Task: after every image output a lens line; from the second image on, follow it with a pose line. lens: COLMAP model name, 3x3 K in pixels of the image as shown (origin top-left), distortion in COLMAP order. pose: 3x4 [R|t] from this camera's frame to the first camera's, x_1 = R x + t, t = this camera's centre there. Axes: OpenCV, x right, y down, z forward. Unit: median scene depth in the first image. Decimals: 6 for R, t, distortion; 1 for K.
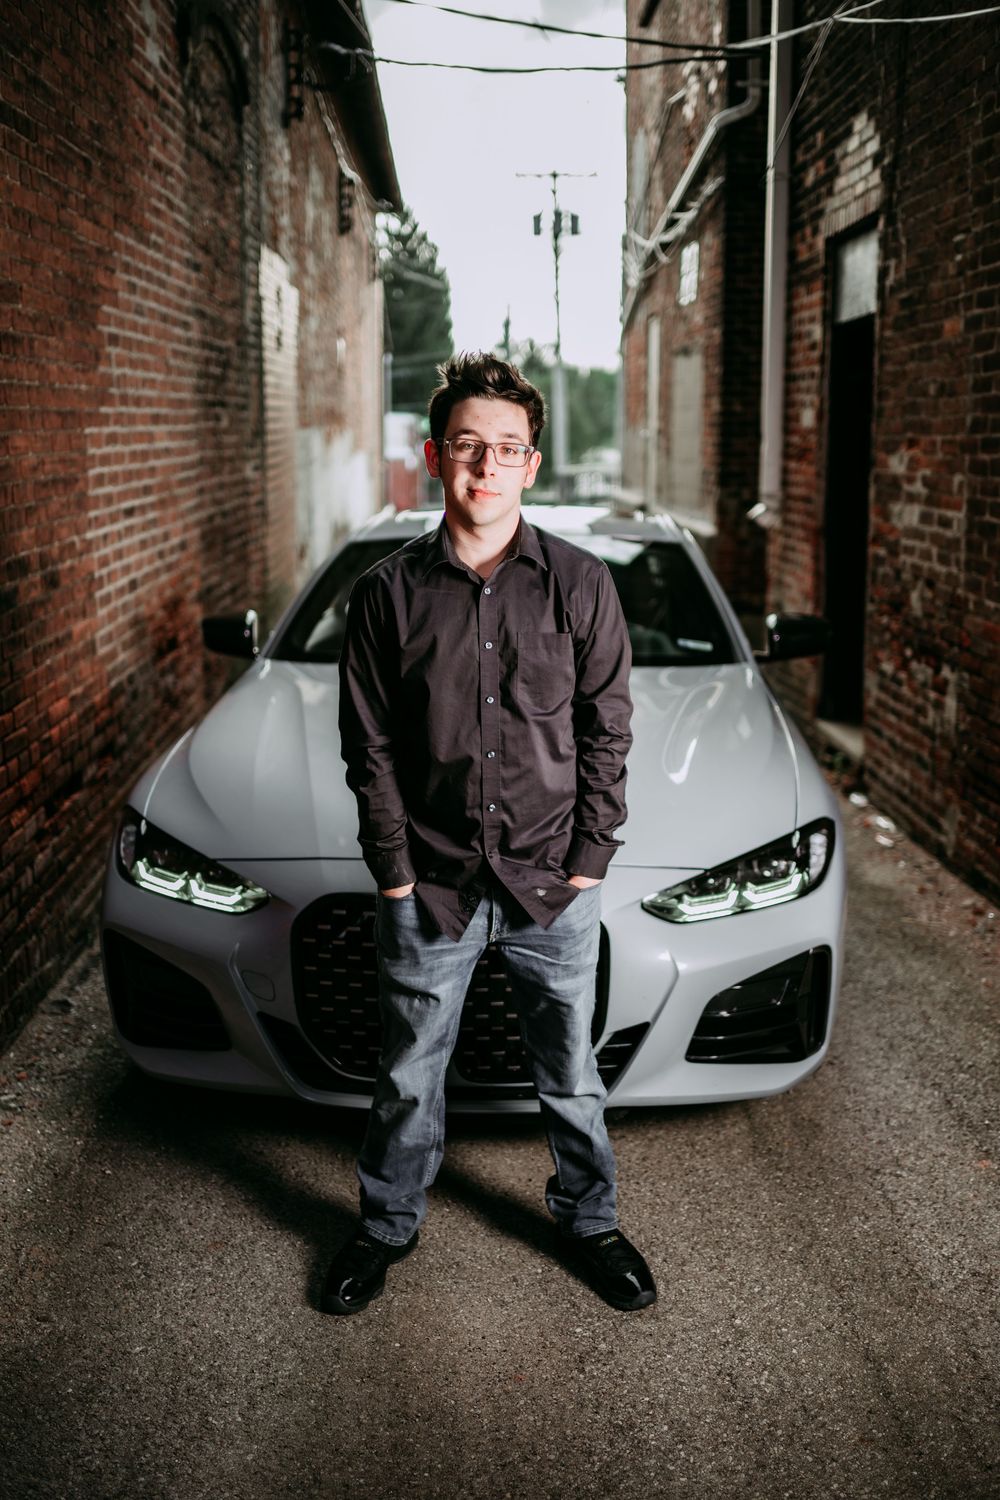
lens RADIAL K [[1493.9, 0, 500.0], [0, 1493.9, 750.0], [0, 0, 1]] dist [-0.005702, -0.004610]
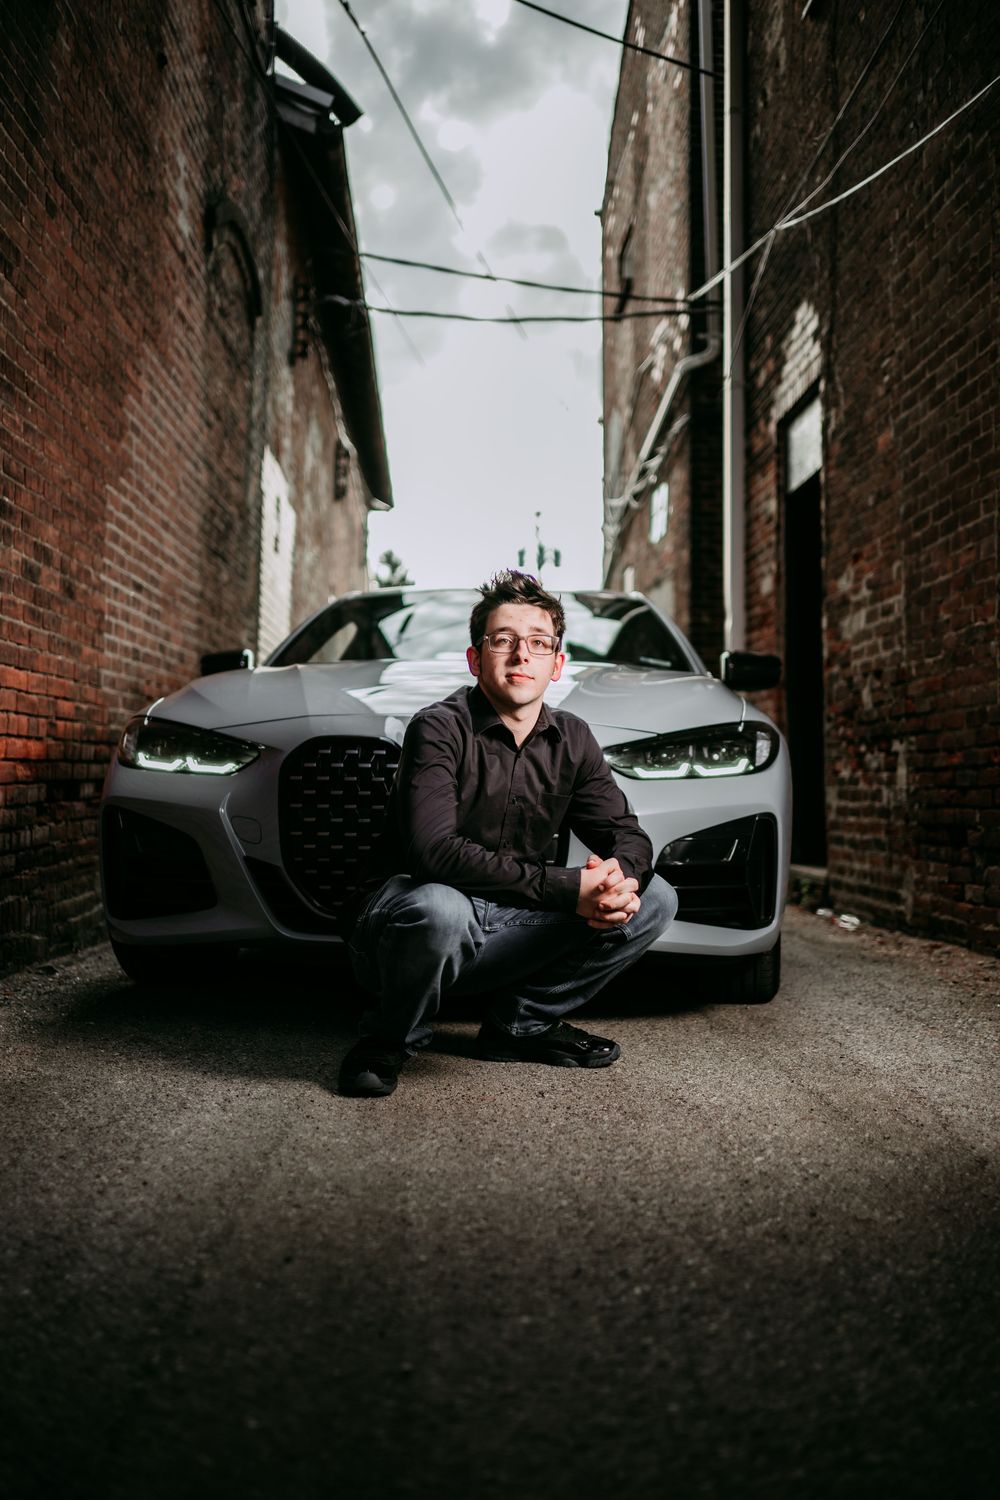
lens RADIAL K [[1529.4, 0, 500.0], [0, 1529.4, 750.0], [0, 0, 1]] dist [-0.014335, 0.003192]
pose [[0.999852, 0.013850, 0.010176, 0.004230], [-0.011013, 0.970870, -0.239355, 0.164523], [-0.013195, 0.239208, 0.970879, -0.040865]]
